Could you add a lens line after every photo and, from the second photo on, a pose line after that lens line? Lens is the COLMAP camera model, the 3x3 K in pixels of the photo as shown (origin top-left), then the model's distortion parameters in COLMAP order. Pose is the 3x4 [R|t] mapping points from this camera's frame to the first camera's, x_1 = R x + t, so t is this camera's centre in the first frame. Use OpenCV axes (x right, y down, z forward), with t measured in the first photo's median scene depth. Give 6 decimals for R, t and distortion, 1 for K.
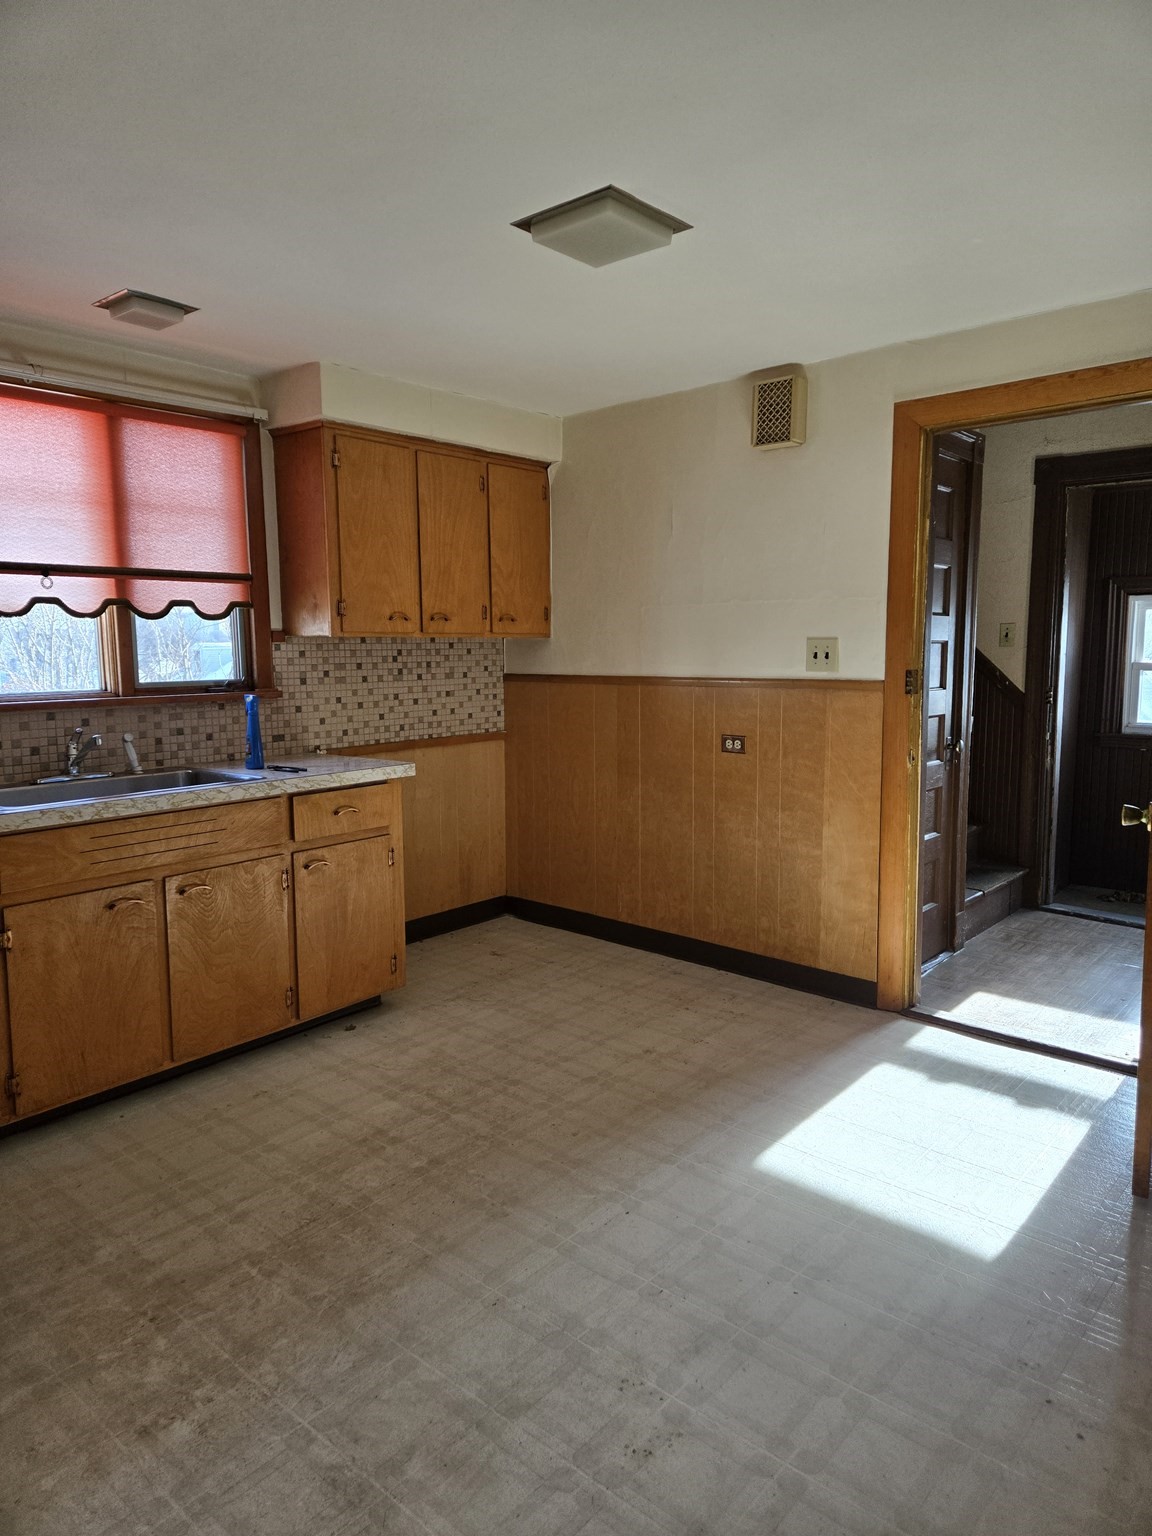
lens RADIAL K [[1017.7, 0, 573.4], [0, 1017.7, 754.0], [0, 0, 1]] dist [0.071925, -0.048655]
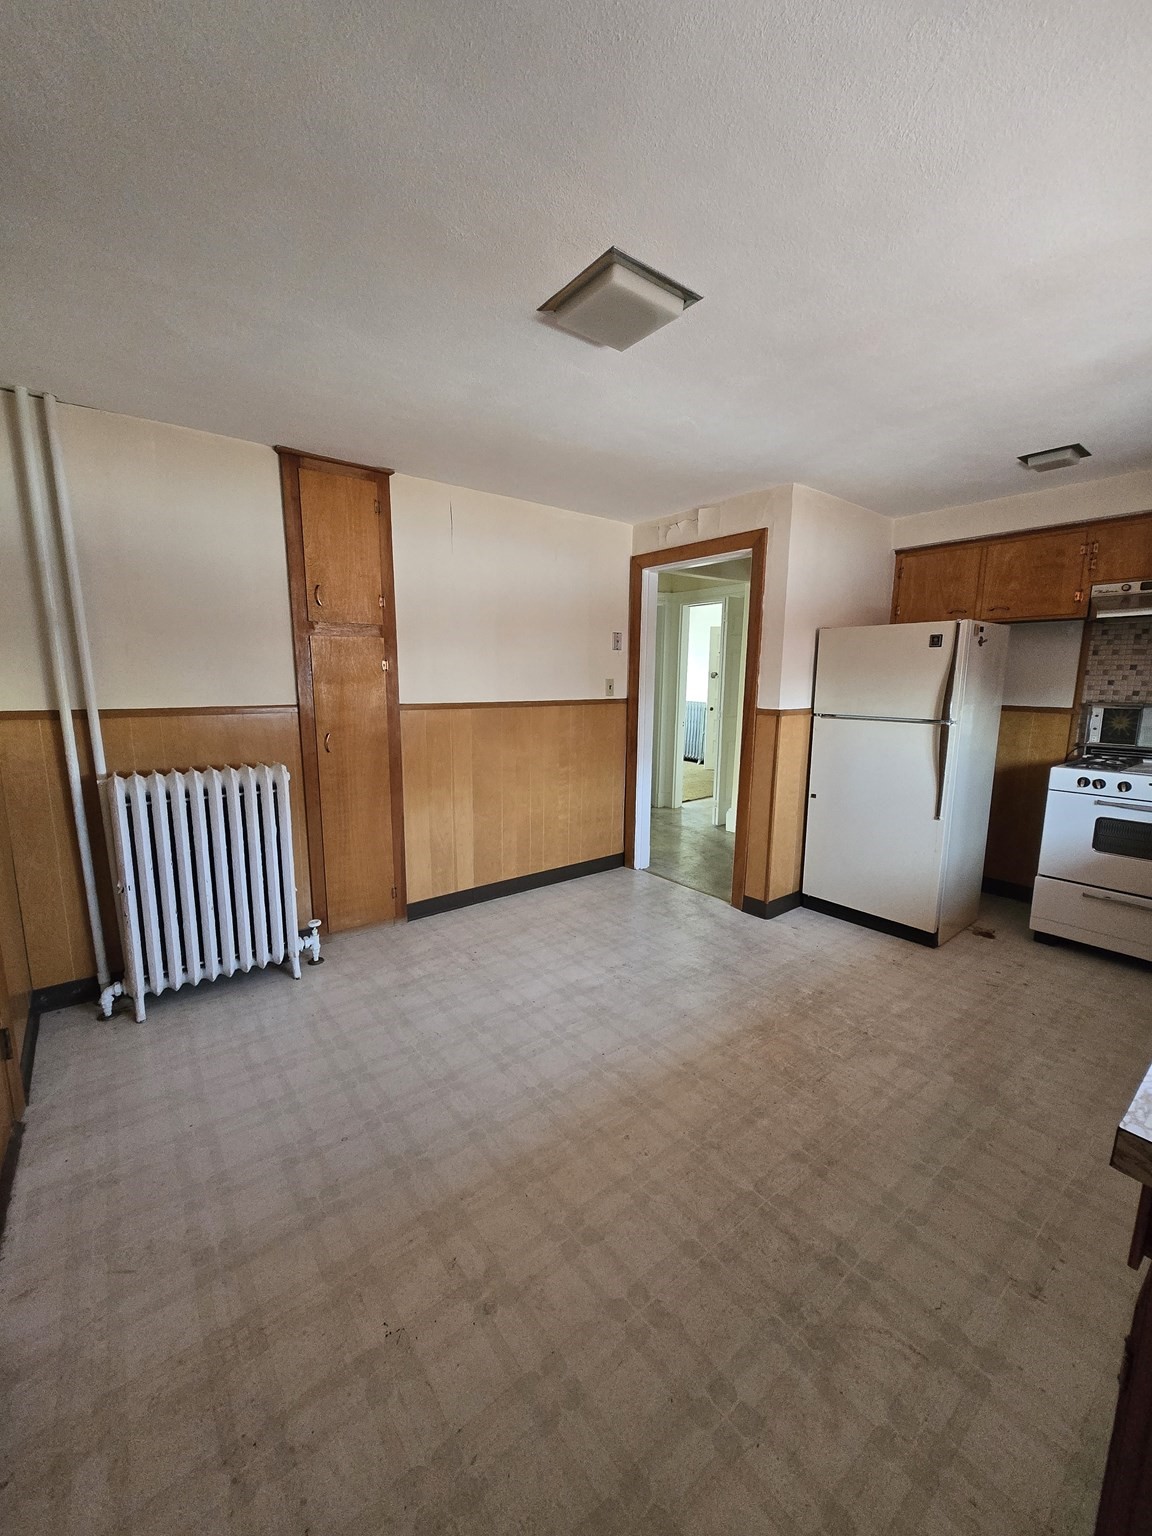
lens RADIAL K [[601.9, 0, 571.4], [0, 601.9, 773.9], [0, 0, 1]] dist [0.002704, 0.000240]
pose [[-0.981495, -0.030758, 0.189000, -0.047002], [0.021451, 0.963141, 0.268141, -0.158487], [-0.190281, 0.267234, -0.944658, 1.421542]]
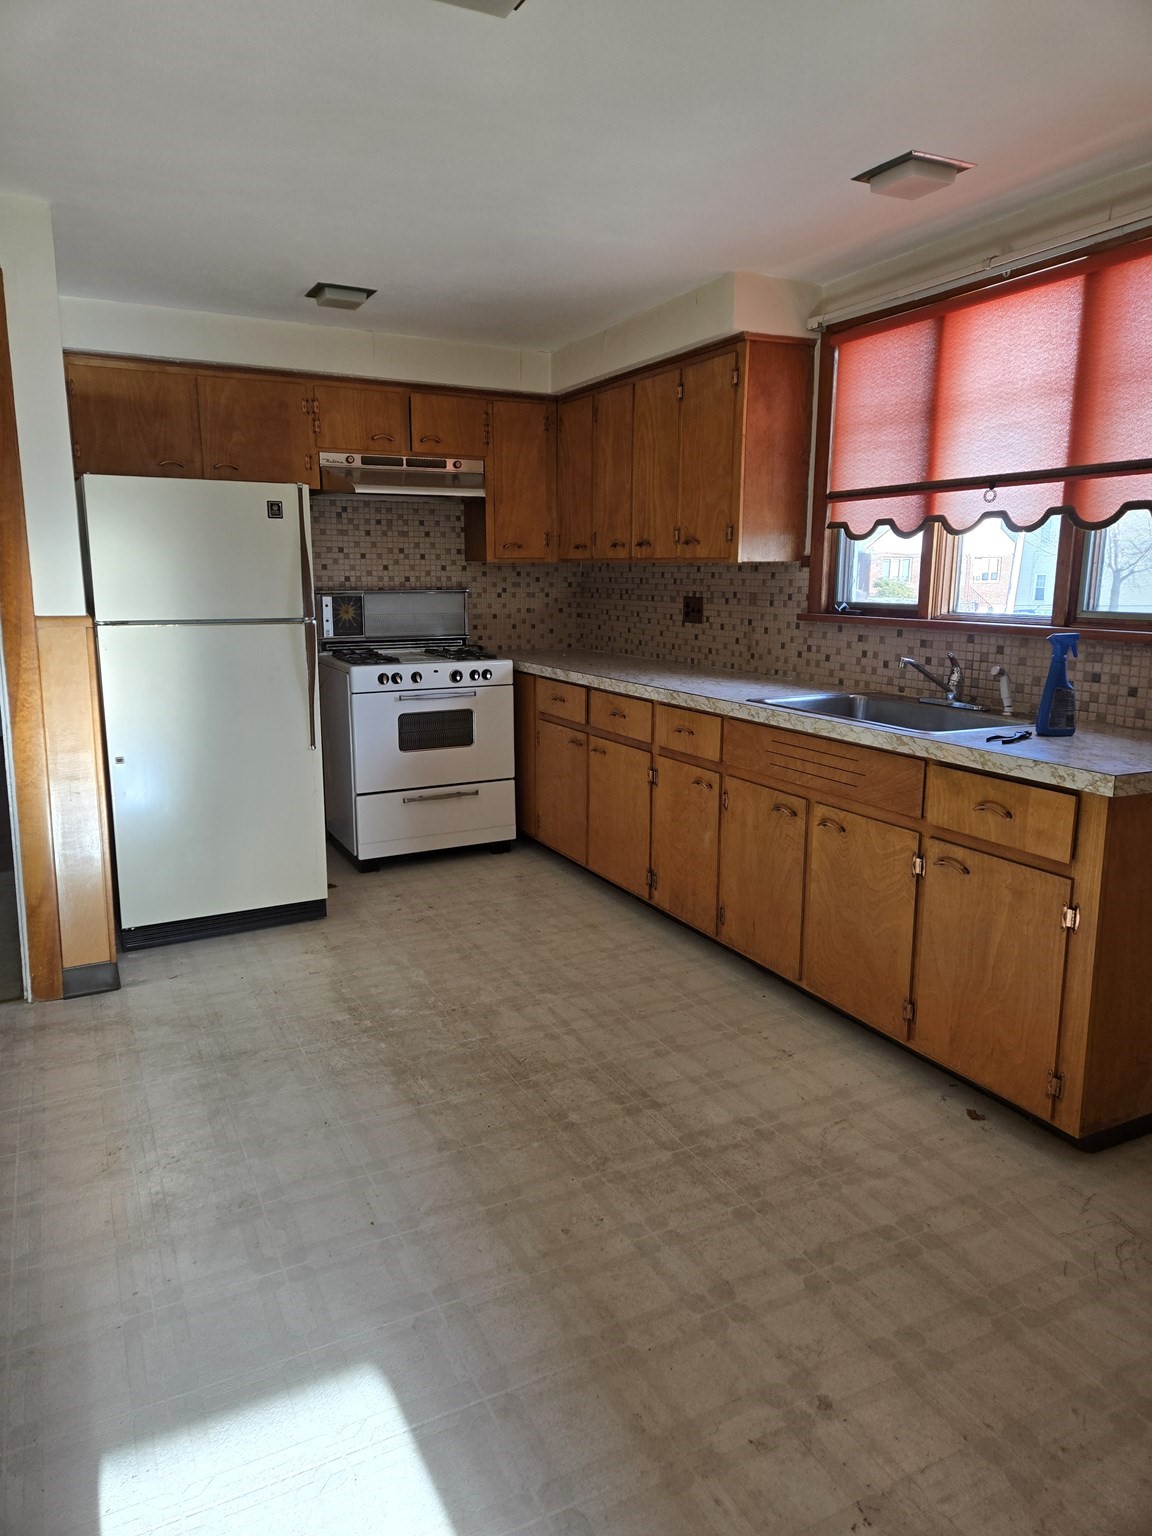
lens RADIAL K [[1017.7, 0, 573.4], [0, 1017.7, 754.0], [0, 0, 1]] dist [0.071925, -0.048655]
pose [[-0.376807, 0.171683, -0.910243, 0.581540], [-0.103650, 0.968687, 0.225614, -0.123145], [0.920474, 0.179359, -0.347213, 1.133322]]
